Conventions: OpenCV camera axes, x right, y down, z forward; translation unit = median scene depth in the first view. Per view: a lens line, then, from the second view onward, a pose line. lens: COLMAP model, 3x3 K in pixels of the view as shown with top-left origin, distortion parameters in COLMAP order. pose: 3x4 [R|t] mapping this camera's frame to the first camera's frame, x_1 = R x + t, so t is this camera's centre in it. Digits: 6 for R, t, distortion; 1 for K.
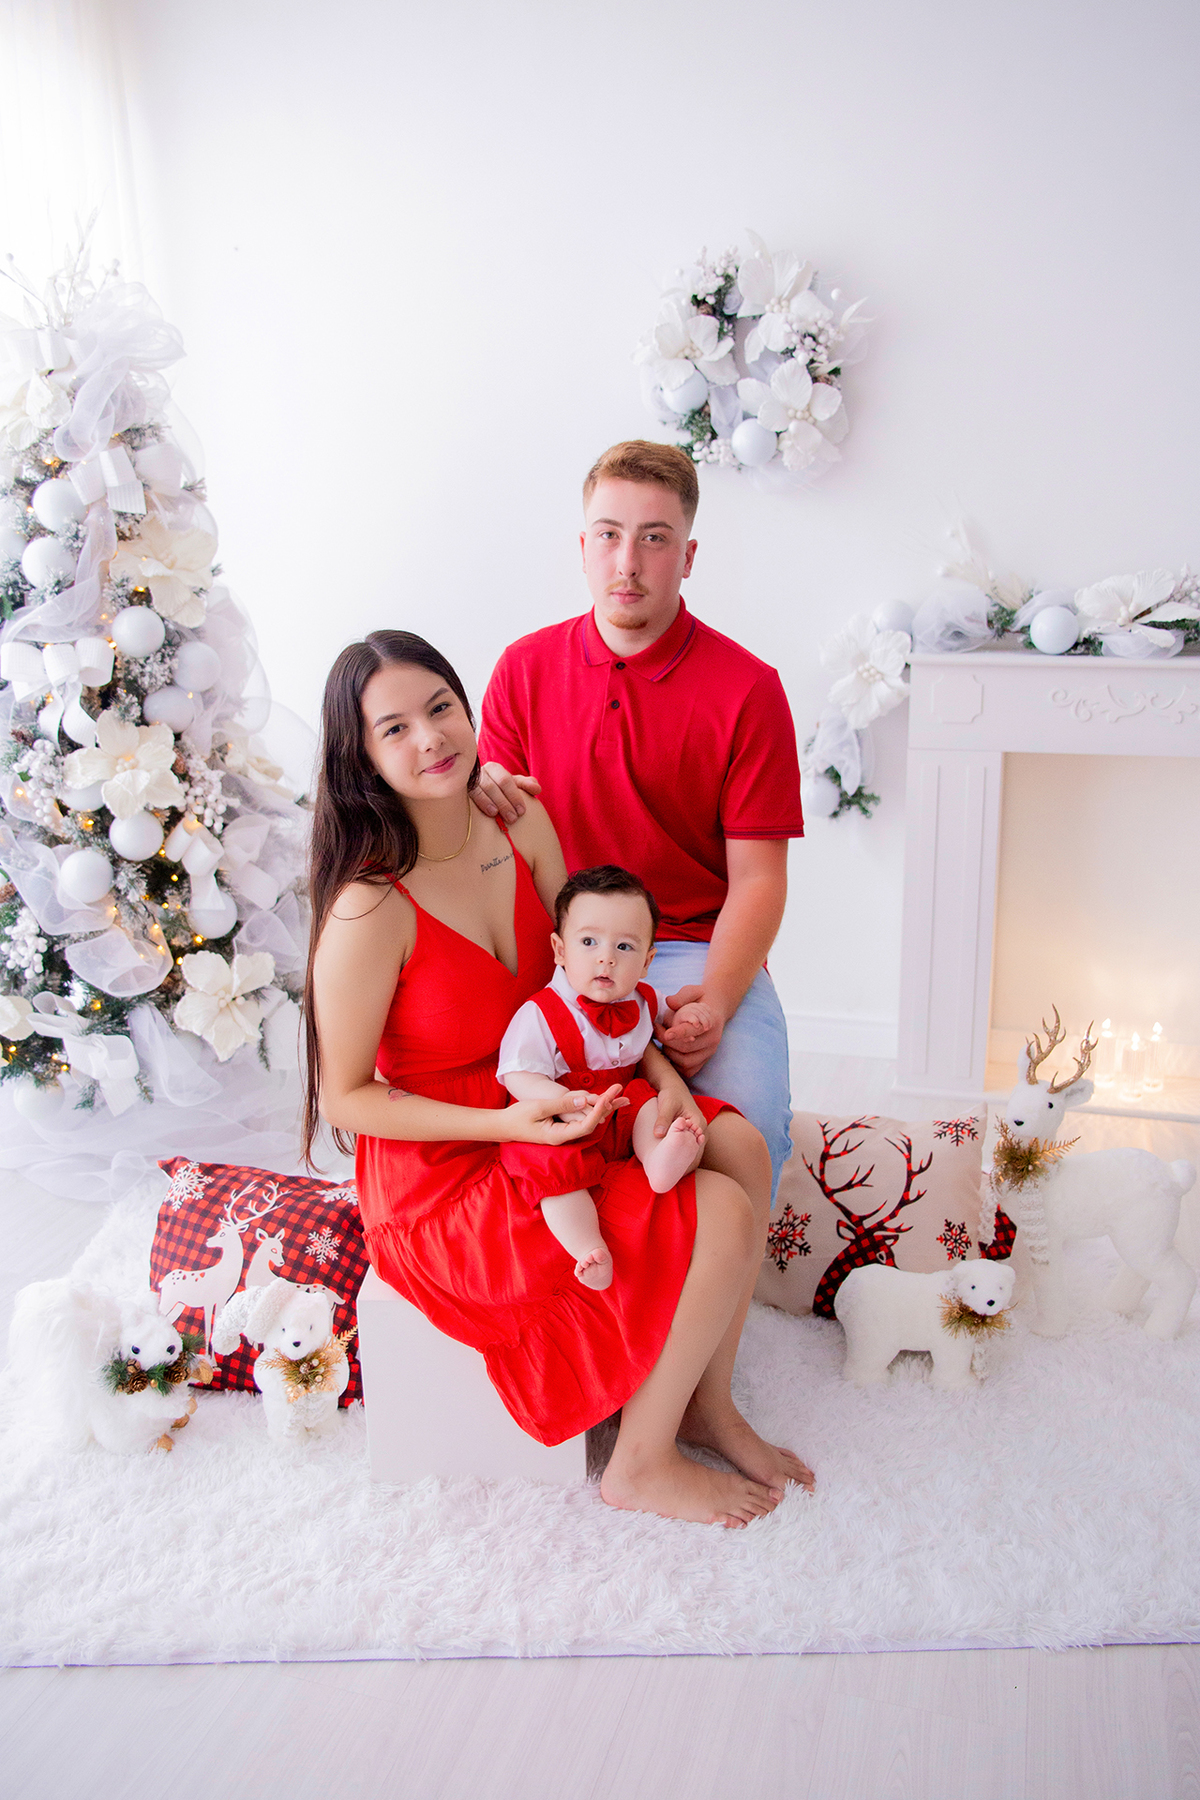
lens RADIAL K [[1438.4, 0, 600.0], [0, 1438.4, 900.0], [0, 0, 1]] dist [-0.087841, 0.051313]
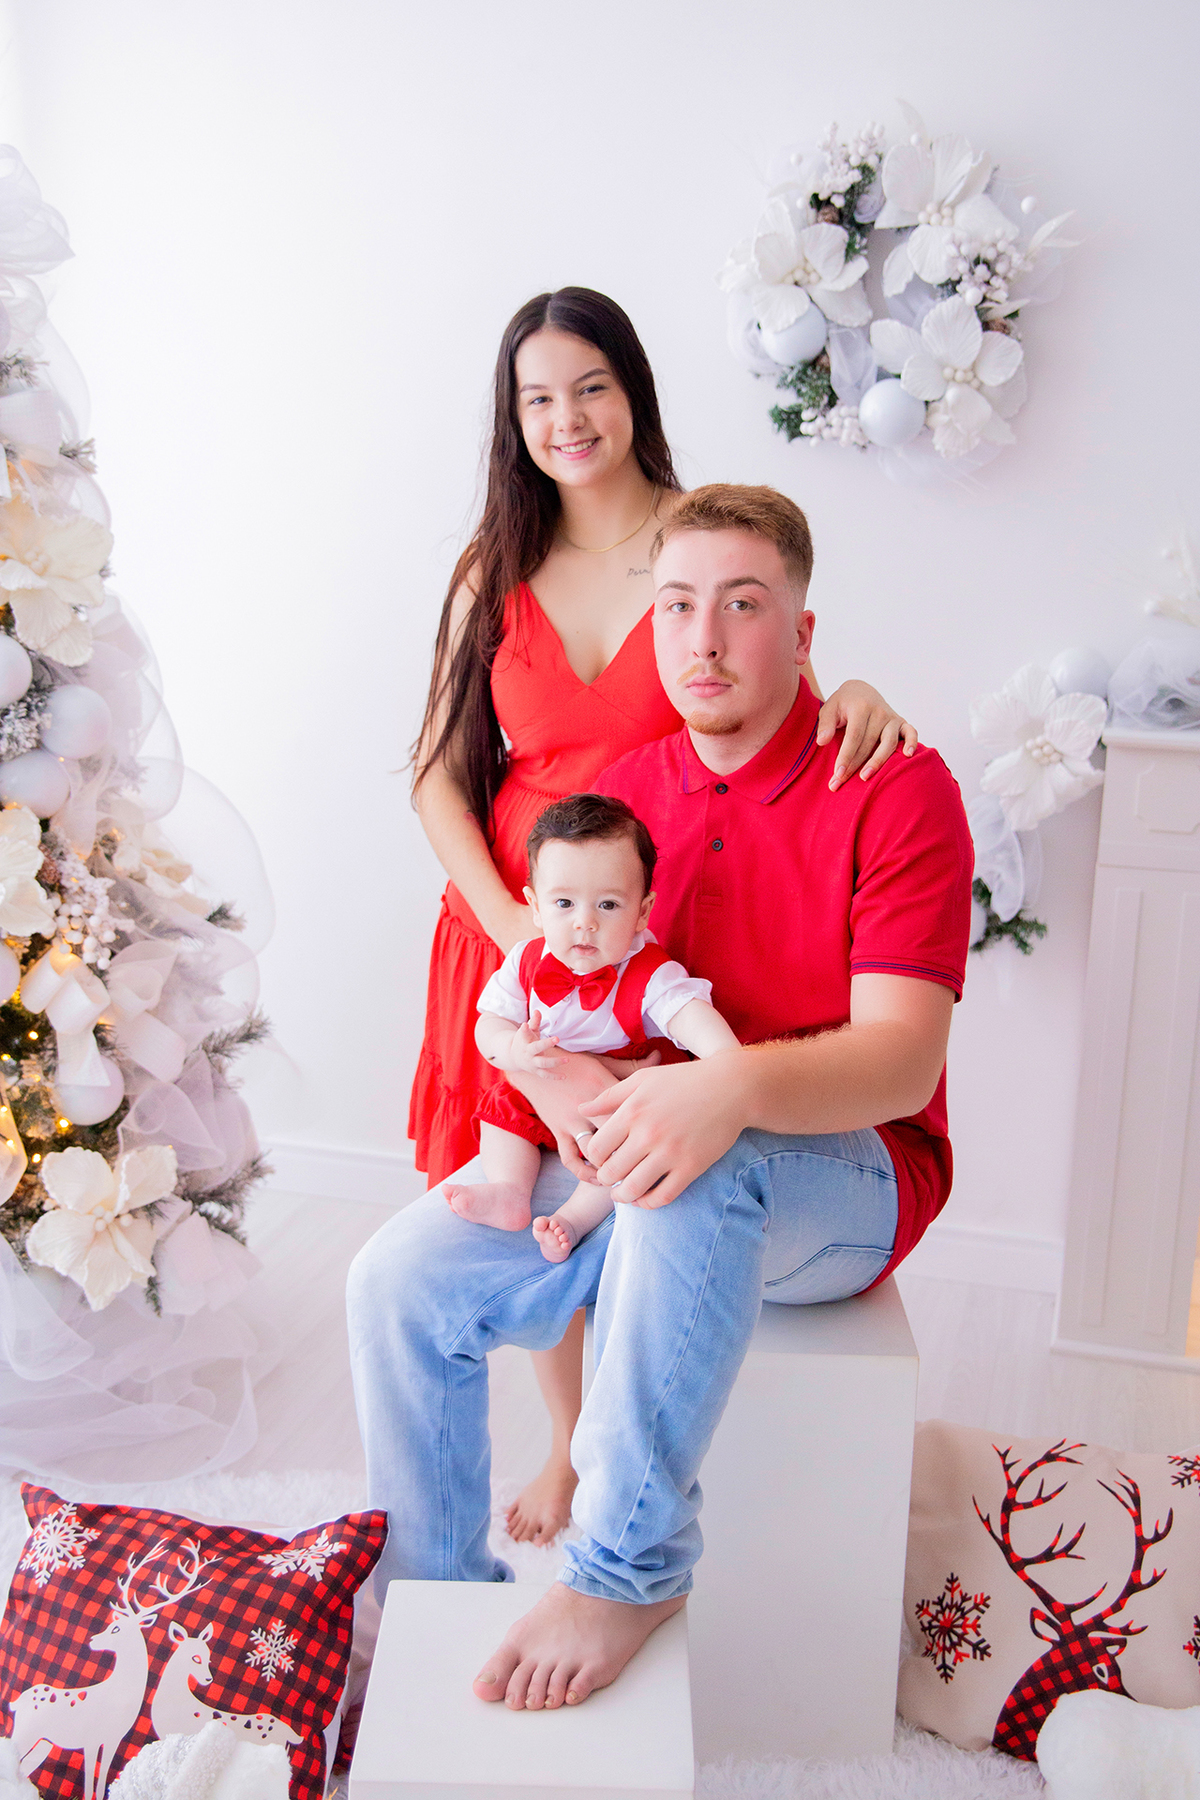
lens RADIAL K [[1960.0, 0, 600.0], [0, 1960.0, 900.0], [0, 0, 1]] dist [0.016996, -0.001355]
pose [[0.998672, 0.032519, 0.039957, -0.071162], [-0.031970, 0.999386, -0.014307, -0.075444], [-0.040398, 0.013010, 0.999099, 0.065303]]
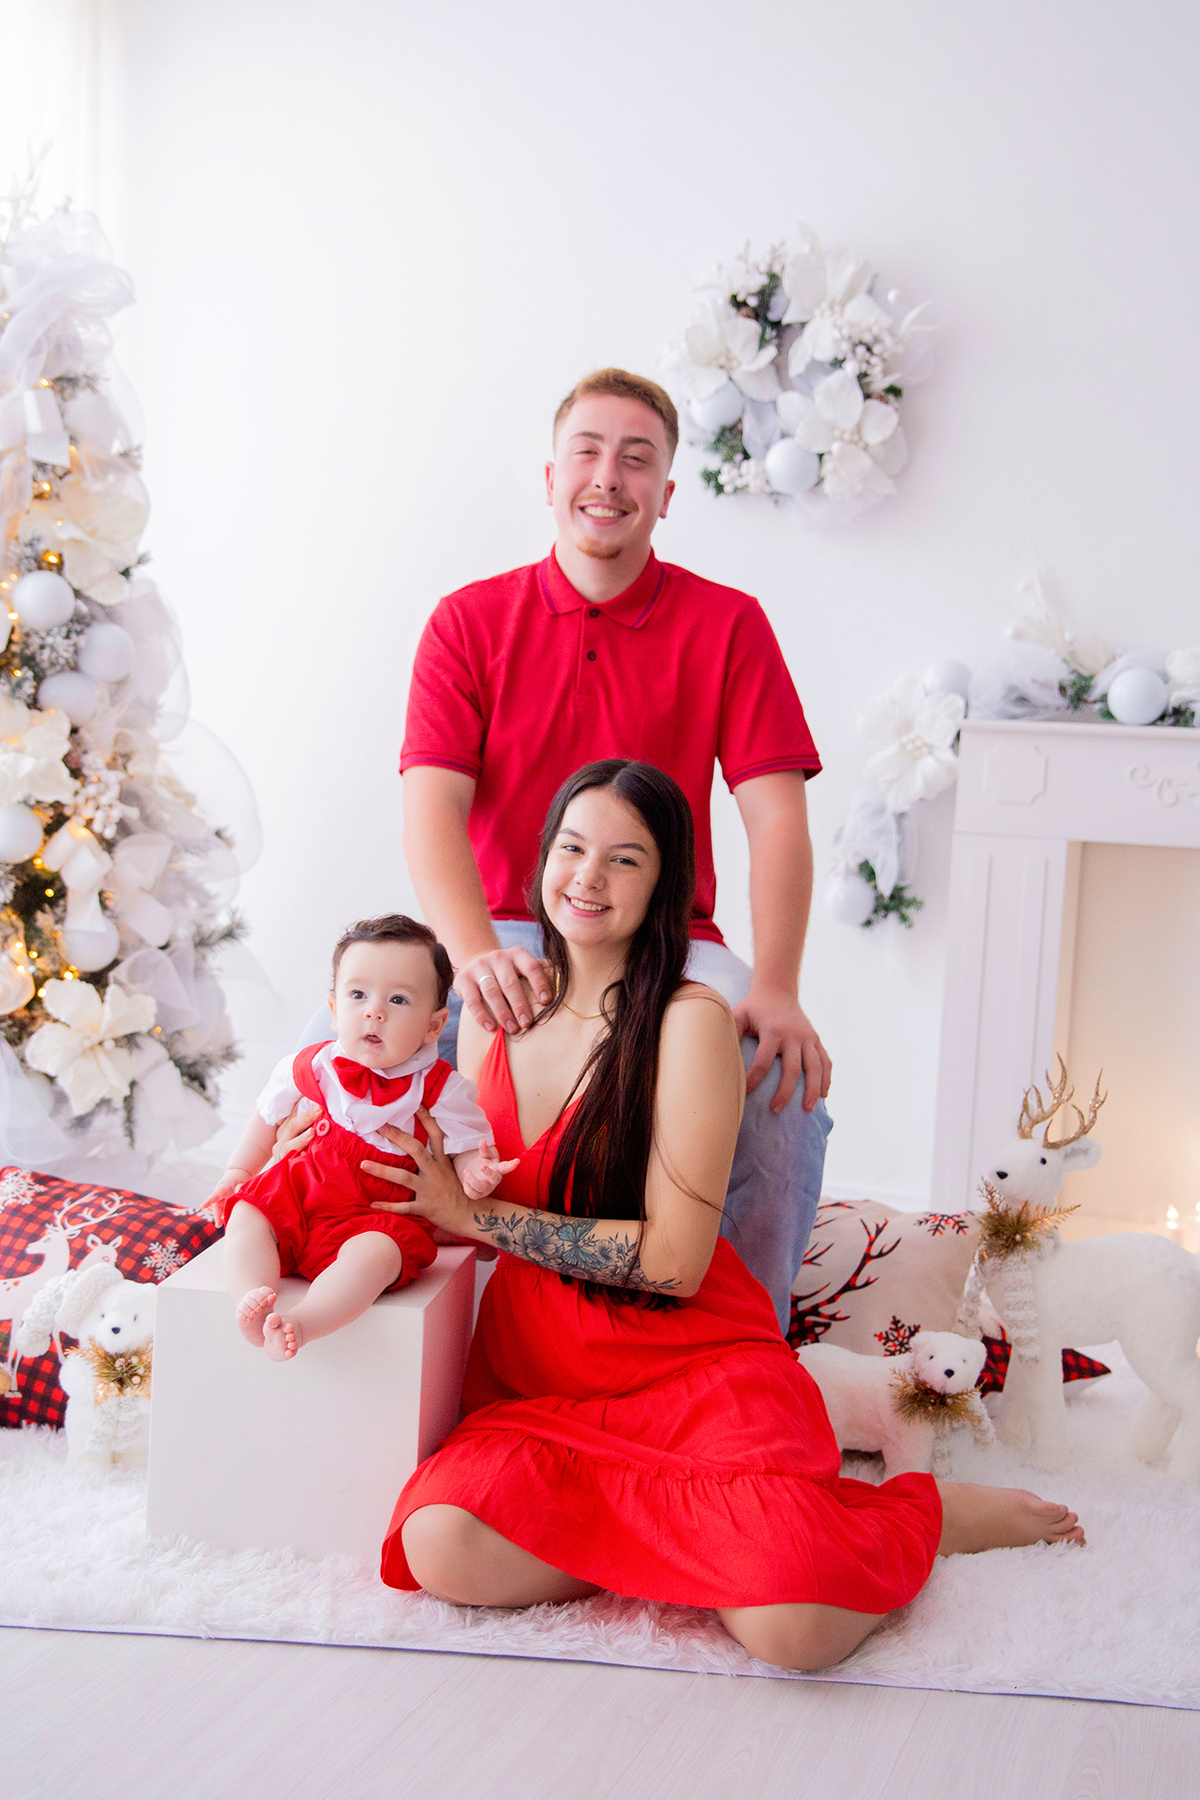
lens RADIAL K [[2074.5, 0, 600.0], [0, 2074.5, 900.0], [0, 0, 1]] dist [0.030160, 0.003461]
pose [[0.996042, 0.076307, -0.045585, 0.079180], [-0.083543, 0.978808, -0.186962, 0.191324], [0.030353, 0.190030, 0.981309, -0.183621]]
